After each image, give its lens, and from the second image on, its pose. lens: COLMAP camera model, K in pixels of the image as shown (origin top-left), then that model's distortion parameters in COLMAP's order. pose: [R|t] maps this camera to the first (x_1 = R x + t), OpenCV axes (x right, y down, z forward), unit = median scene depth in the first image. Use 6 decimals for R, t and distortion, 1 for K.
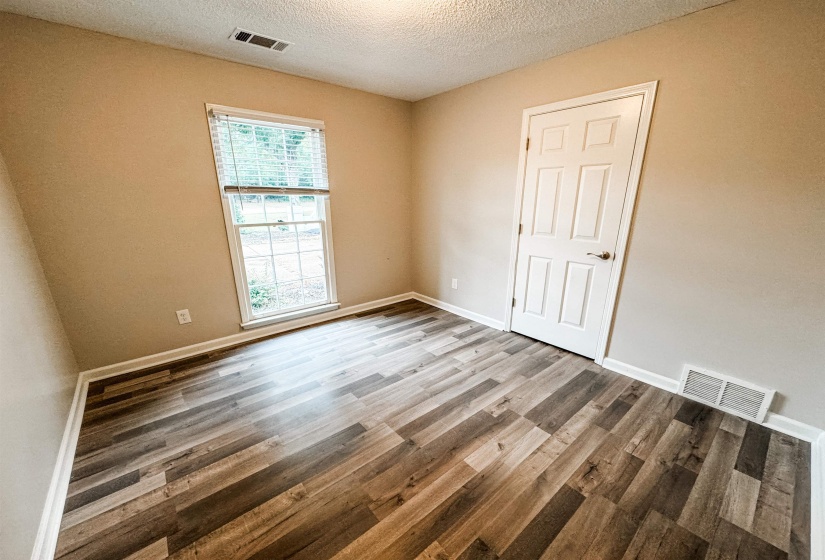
lens RADIAL K [[321.2, 0, 408.3], [0, 321.2, 275.9], [0, 0, 1]] dist [-0.001539, -0.001068]
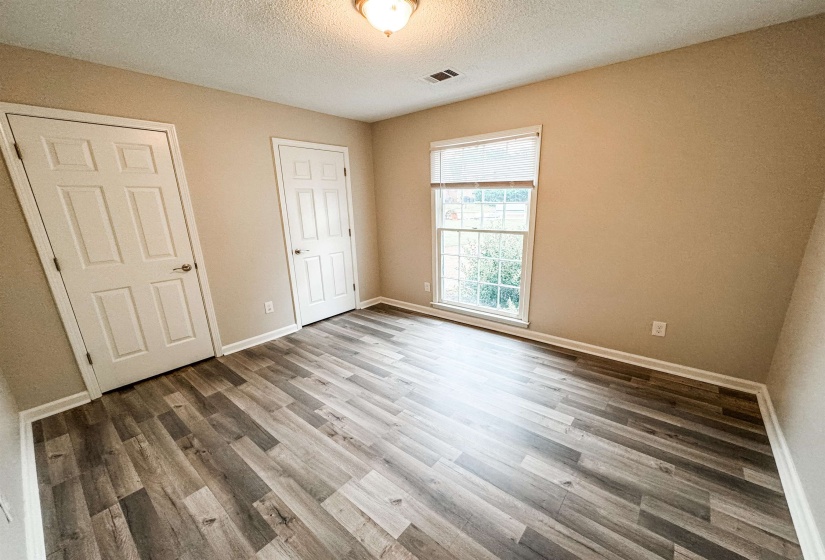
lens RADIAL K [[321.2, 0, 425.0], [0, 321.2, 311.9], [0, 0, 1]] dist [-0.001539, -0.001068]
pose [[0.211385, 0.300813, -0.929961, 0.908060], [-0.231316, 0.939829, 0.251425, -0.176311], [0.949636, 0.161967, 0.268249, 0.720749]]
